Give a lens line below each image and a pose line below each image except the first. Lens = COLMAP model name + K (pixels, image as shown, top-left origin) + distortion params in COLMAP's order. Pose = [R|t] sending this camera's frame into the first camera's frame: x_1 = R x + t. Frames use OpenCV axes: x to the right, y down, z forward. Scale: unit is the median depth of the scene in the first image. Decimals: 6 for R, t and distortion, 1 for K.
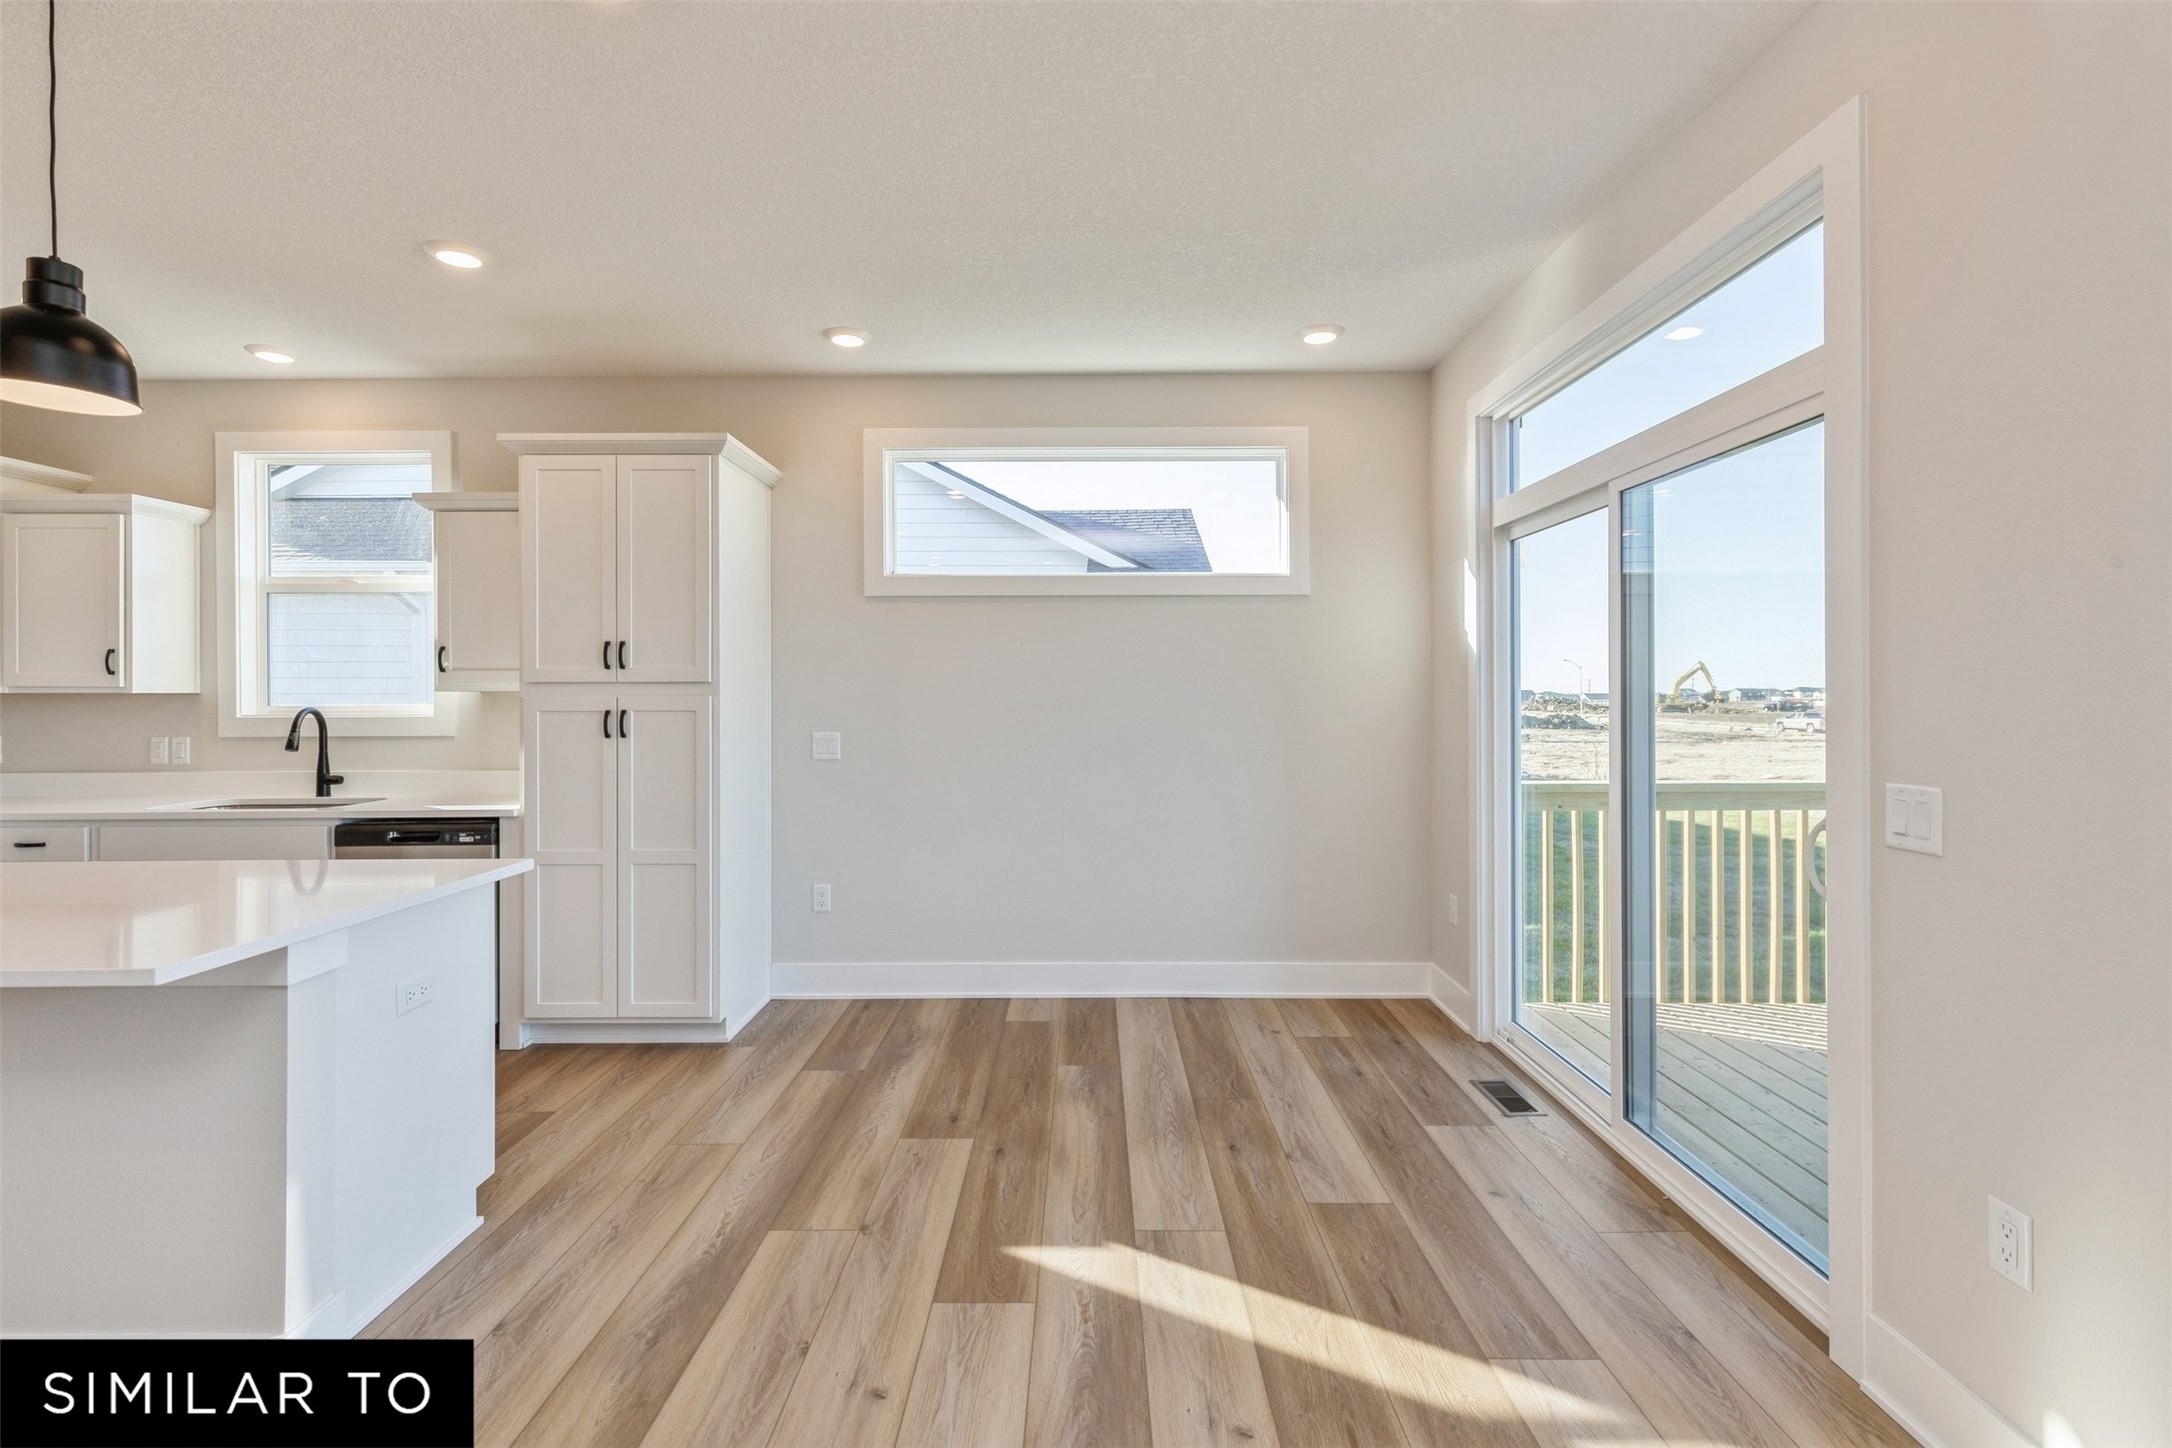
lens RADIAL K [[977.3, 0, 1082.7], [0, 977.3, 696.9], [0, 0, 1]] dist [0.005532, -0.000249]
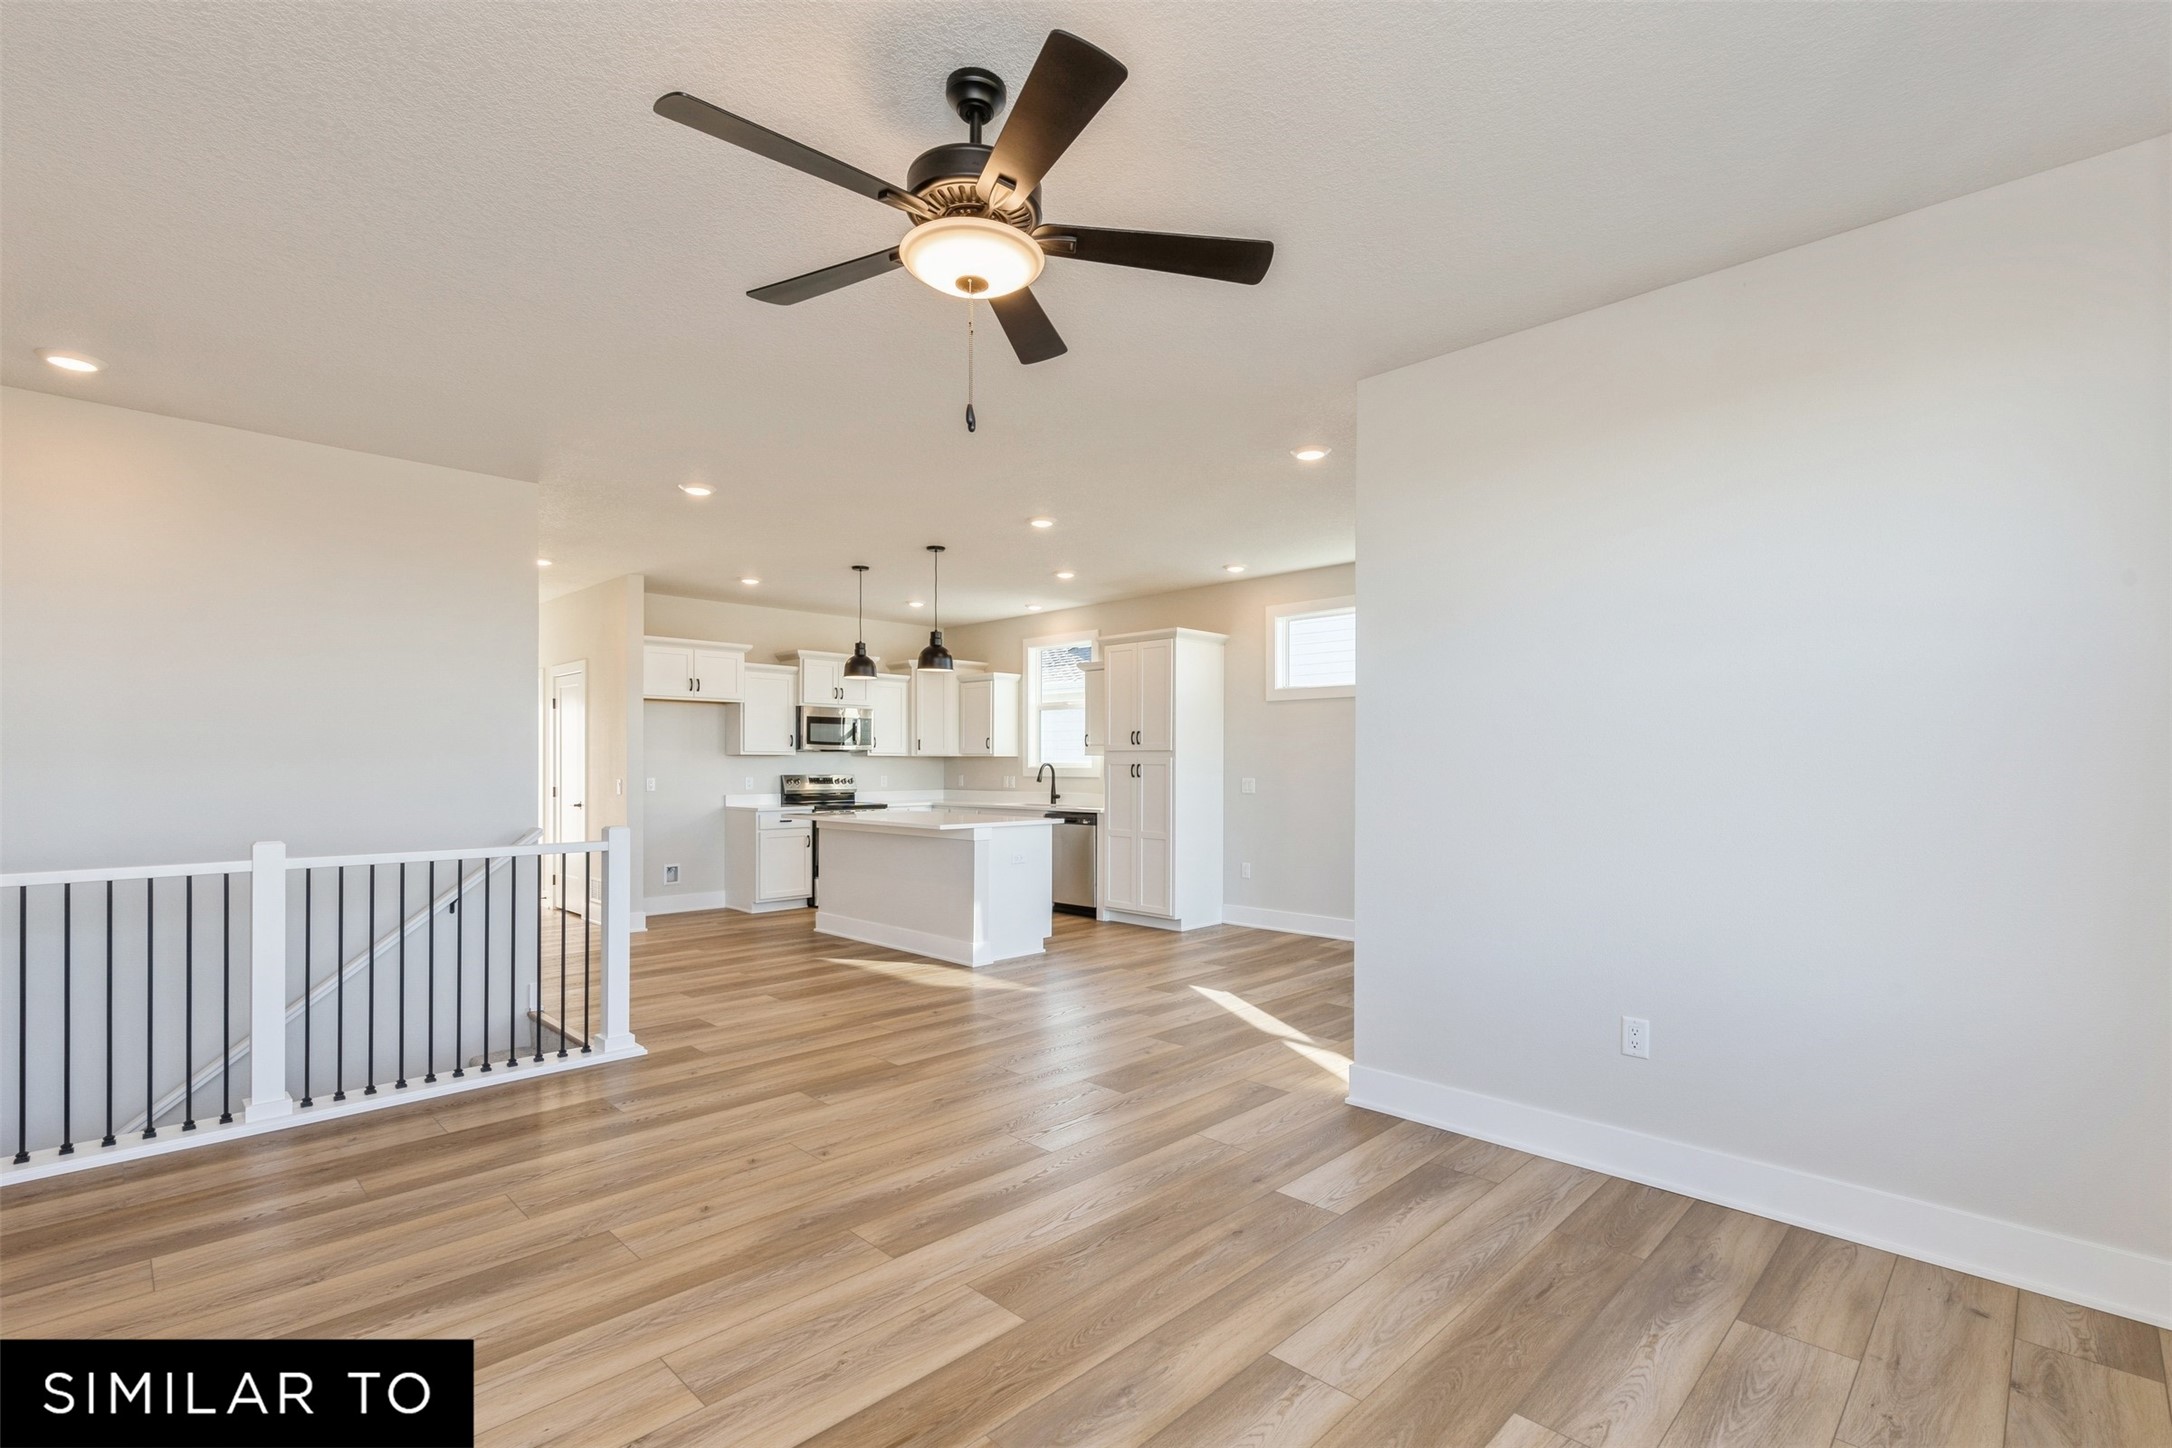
lens RADIAL K [[983.1, 0, 1086.0], [0, 983.1, 764.8], [0, 0, 1]] dist [0.005474, 0.000254]
pose [[0.713319, 0.005077, -0.700821, 0.914390], [-0.004778, 0.999986, 0.002381, 0.010436], [0.700824, 0.001650, 0.713333, -0.572927]]
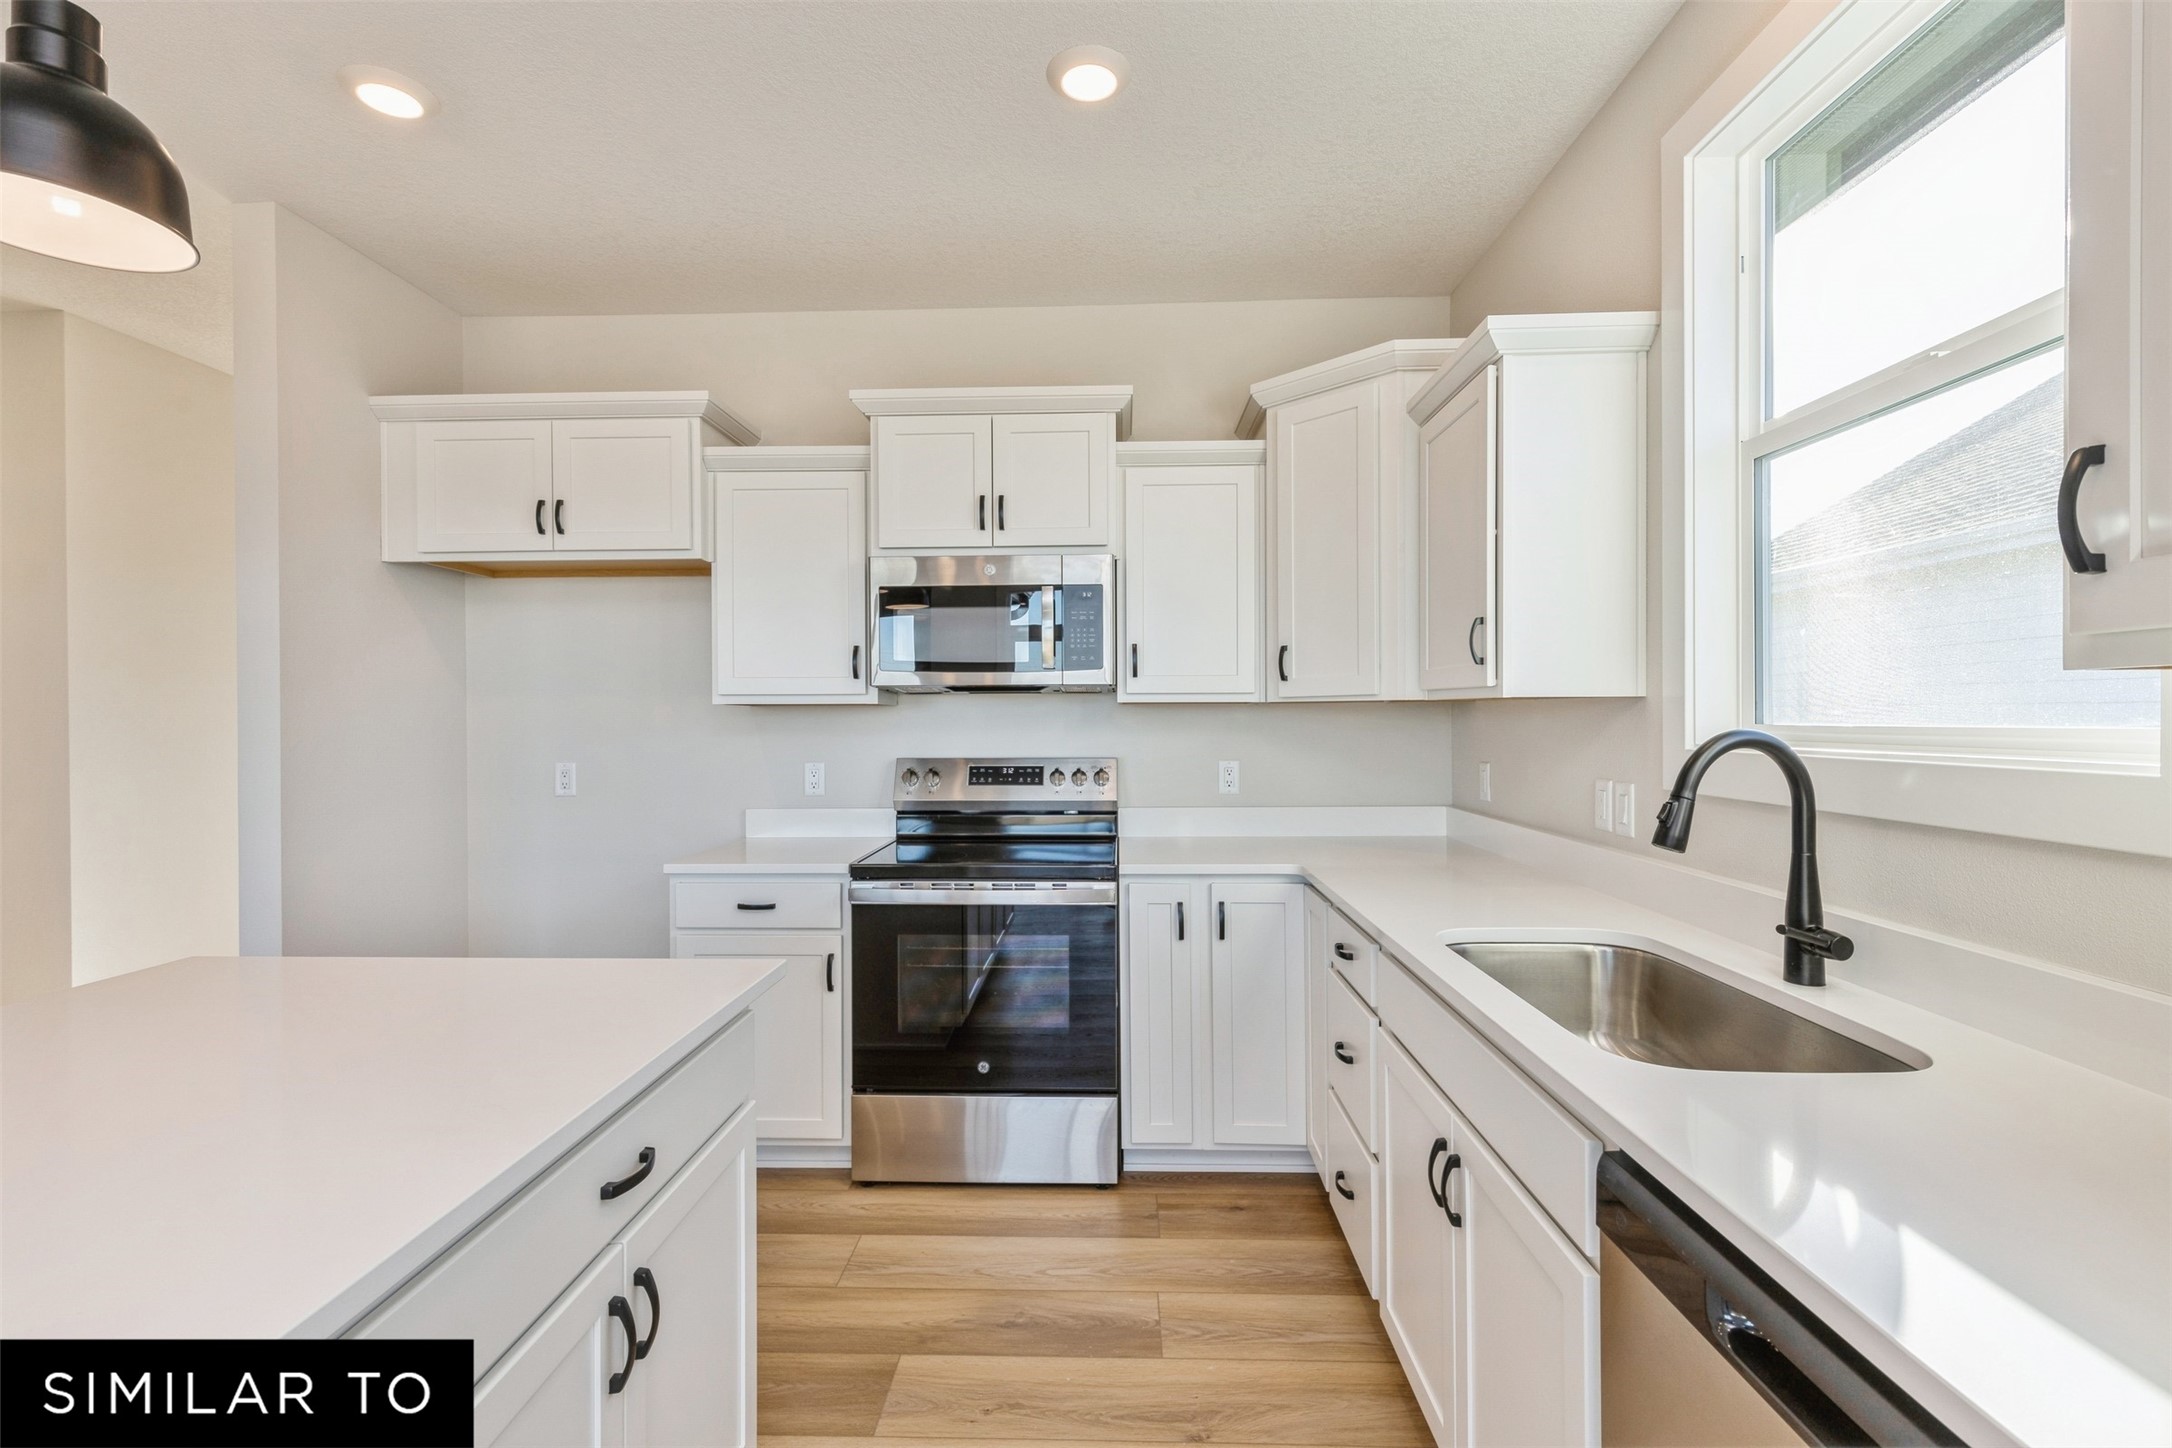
lens RADIAL K [[964.8, 0, 1082.6], [0, 964.8, 721.1], [0, 0, 1]] dist [0.004556, -0.000414]
pose [[-0.028016, 0.009992, -0.999558, -0.477975], [0.003267, 0.999946, 0.009904, 0.003241], [0.999602, -0.002988, -0.028047, 0.854984]]
